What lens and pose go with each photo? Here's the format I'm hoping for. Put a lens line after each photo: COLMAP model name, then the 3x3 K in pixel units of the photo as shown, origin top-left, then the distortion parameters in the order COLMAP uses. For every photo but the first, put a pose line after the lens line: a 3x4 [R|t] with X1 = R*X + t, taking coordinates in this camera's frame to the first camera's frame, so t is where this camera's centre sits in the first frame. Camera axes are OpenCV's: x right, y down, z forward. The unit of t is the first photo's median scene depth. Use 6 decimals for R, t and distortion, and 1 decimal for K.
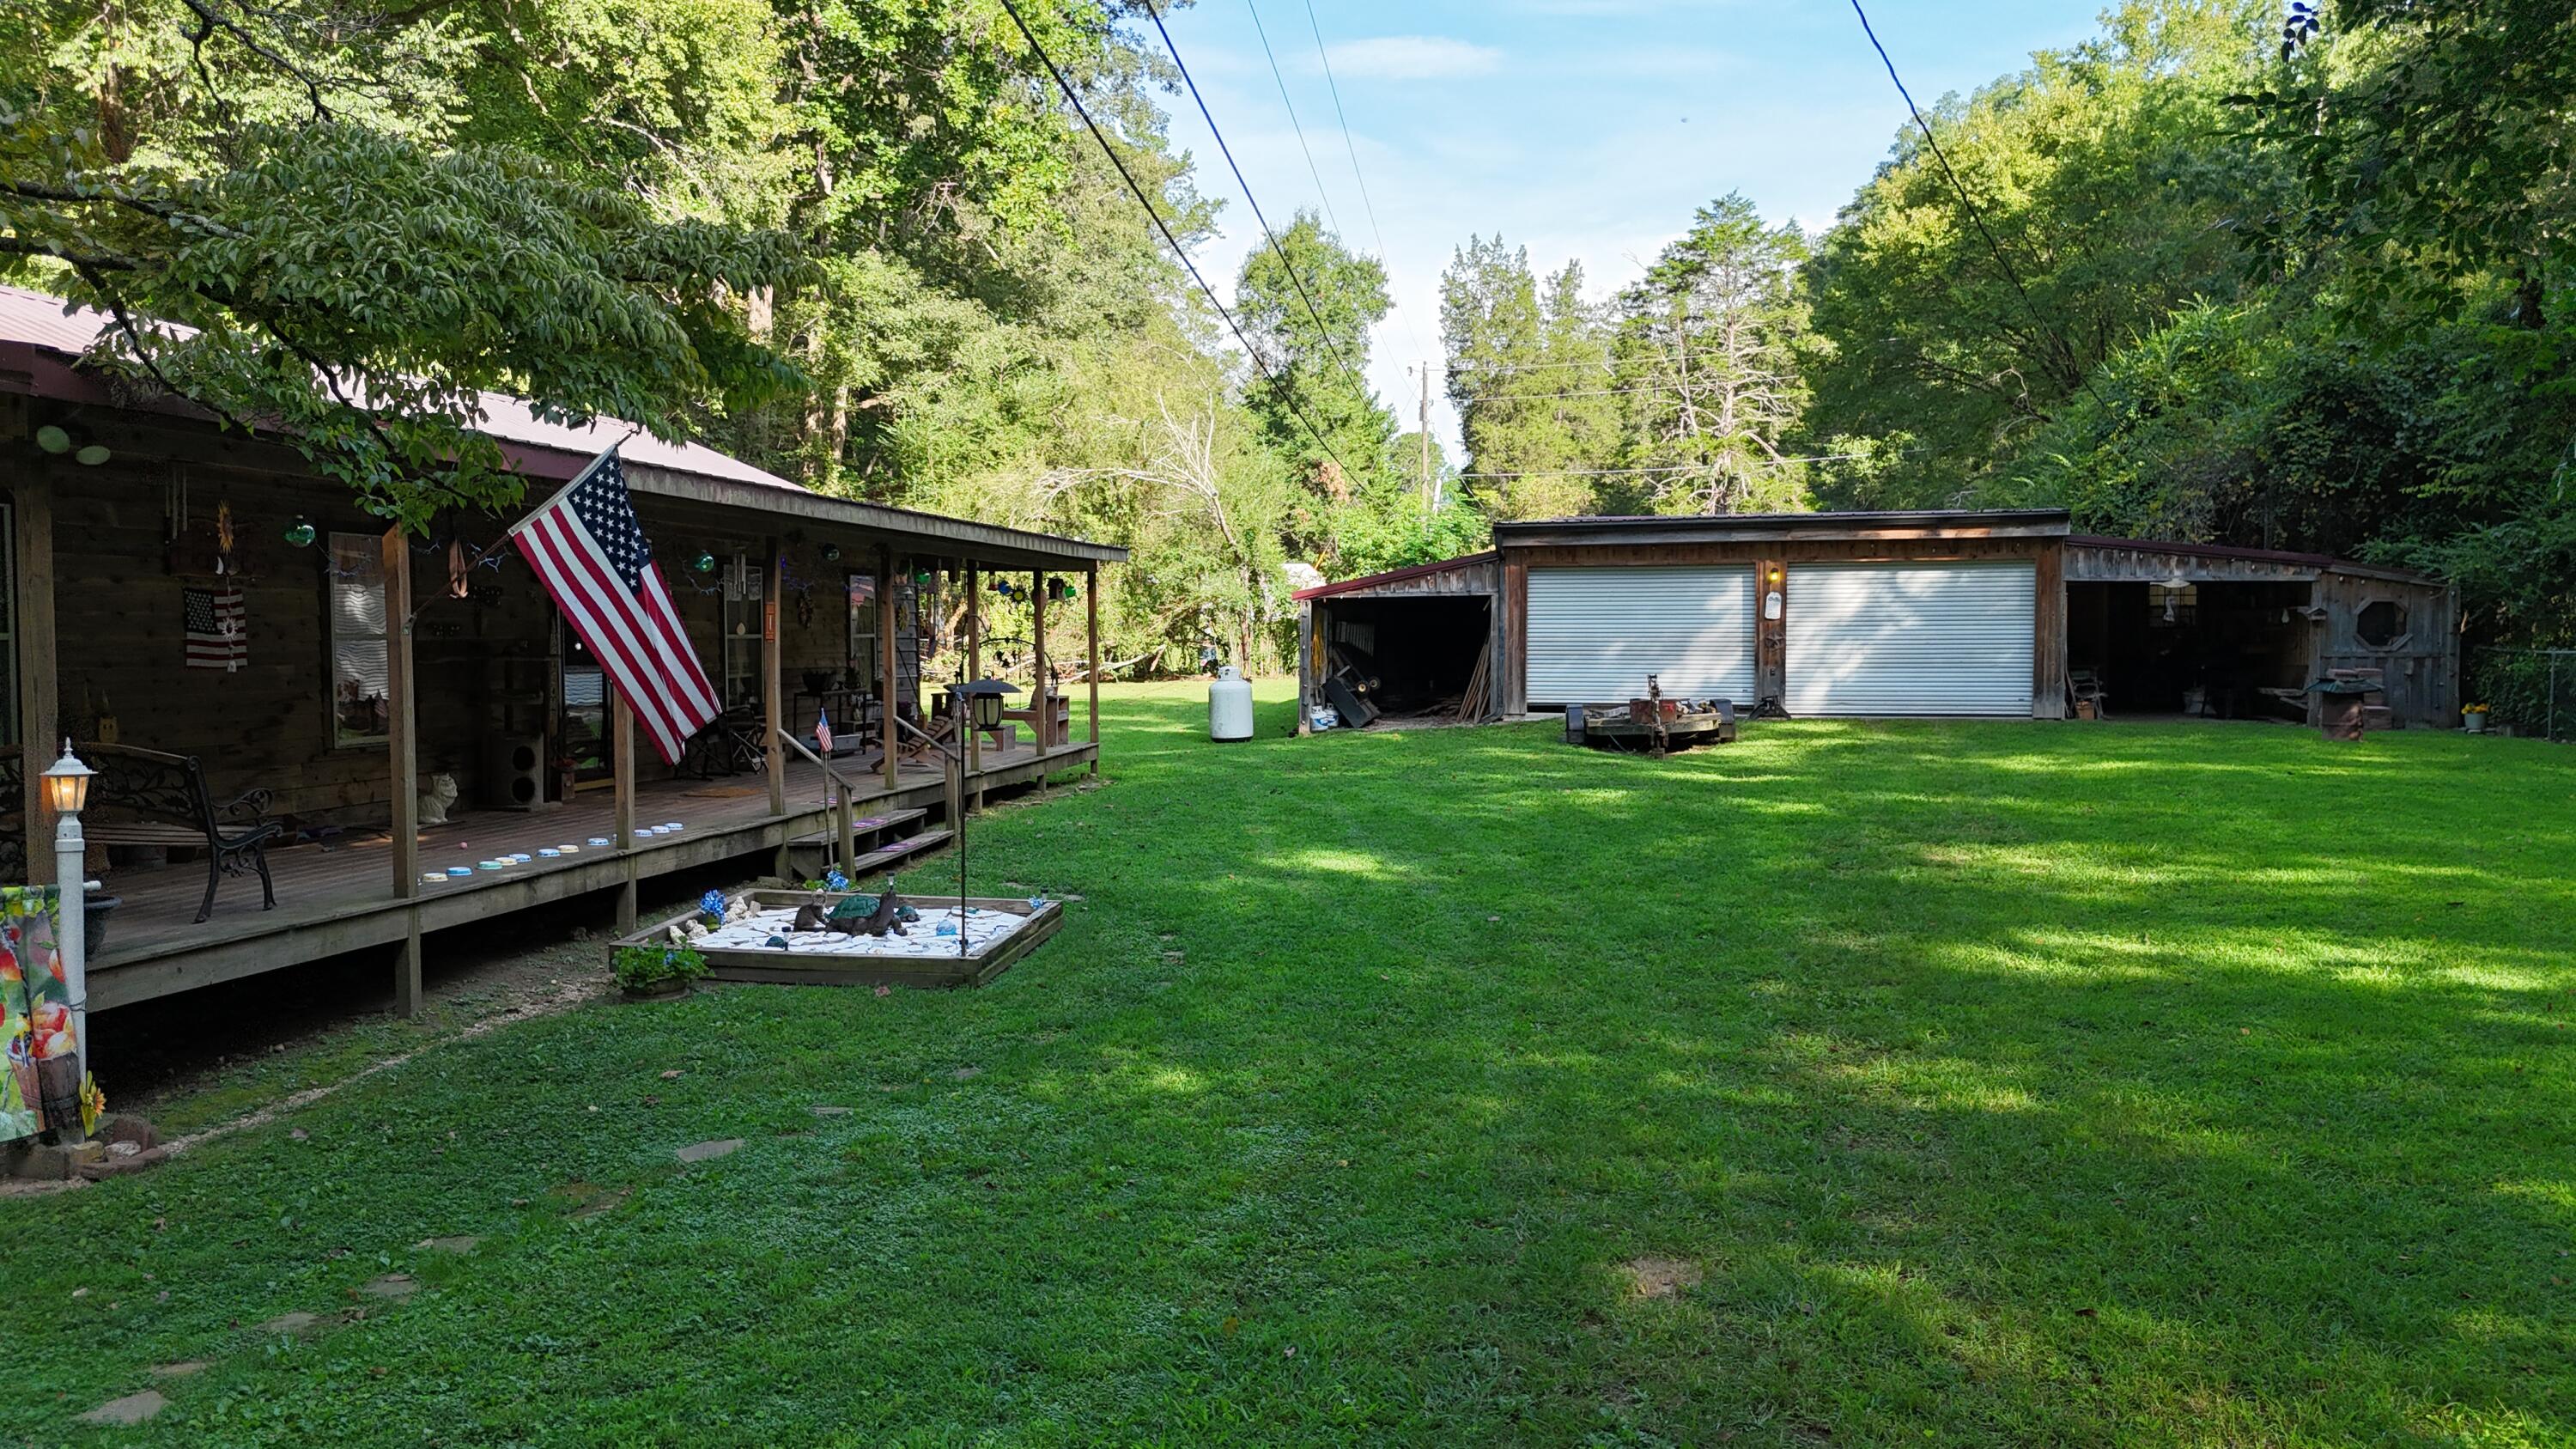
lens RADIAL K [[1906.9, 0, 1288.0], [0, 1906.9, 724.5], [0, 0, 1]] dist [0.082102, -0.109131]
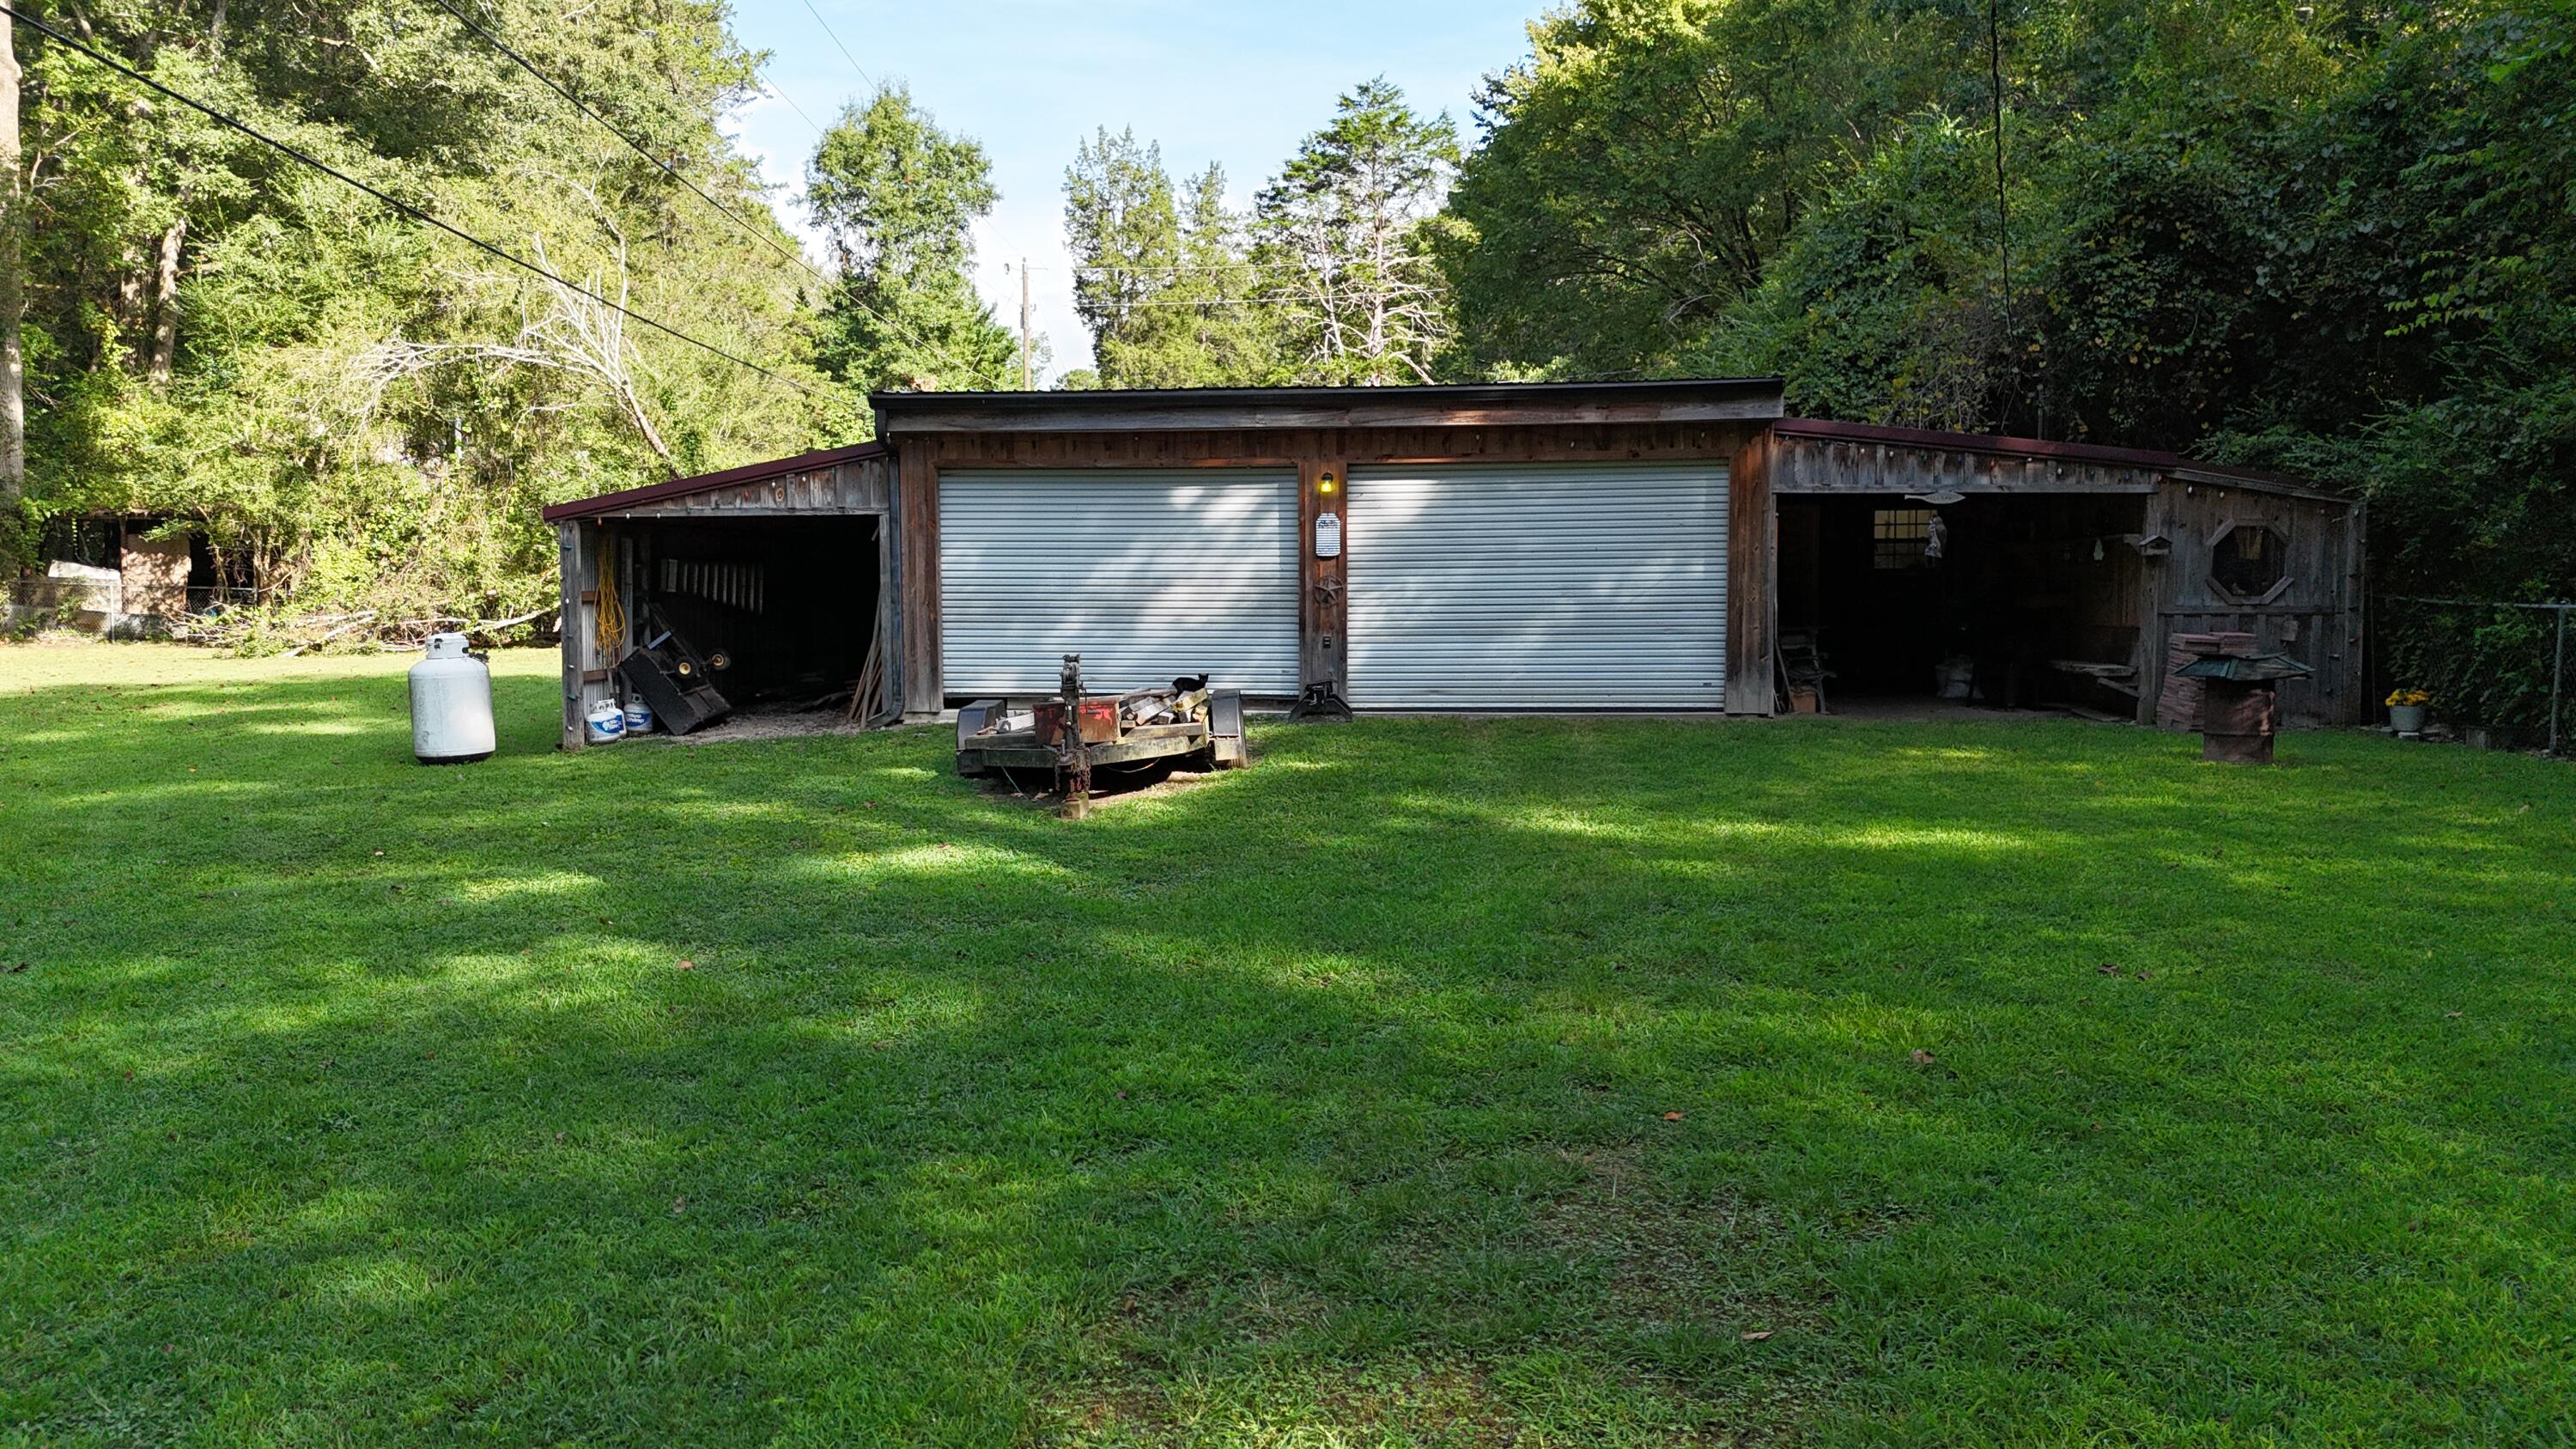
lens RADIAL K [[1906.9, 0, 1288.0], [0, 1906.9, 724.5], [0, 0, 1]] dist [0.082102, -0.109131]
pose [[0.987343, -0.013071, 0.158059, 0.130773], [0.008758, 0.999571, 0.027948, -0.016272], [-0.158356, -0.026210, 0.987034, 0.361161]]
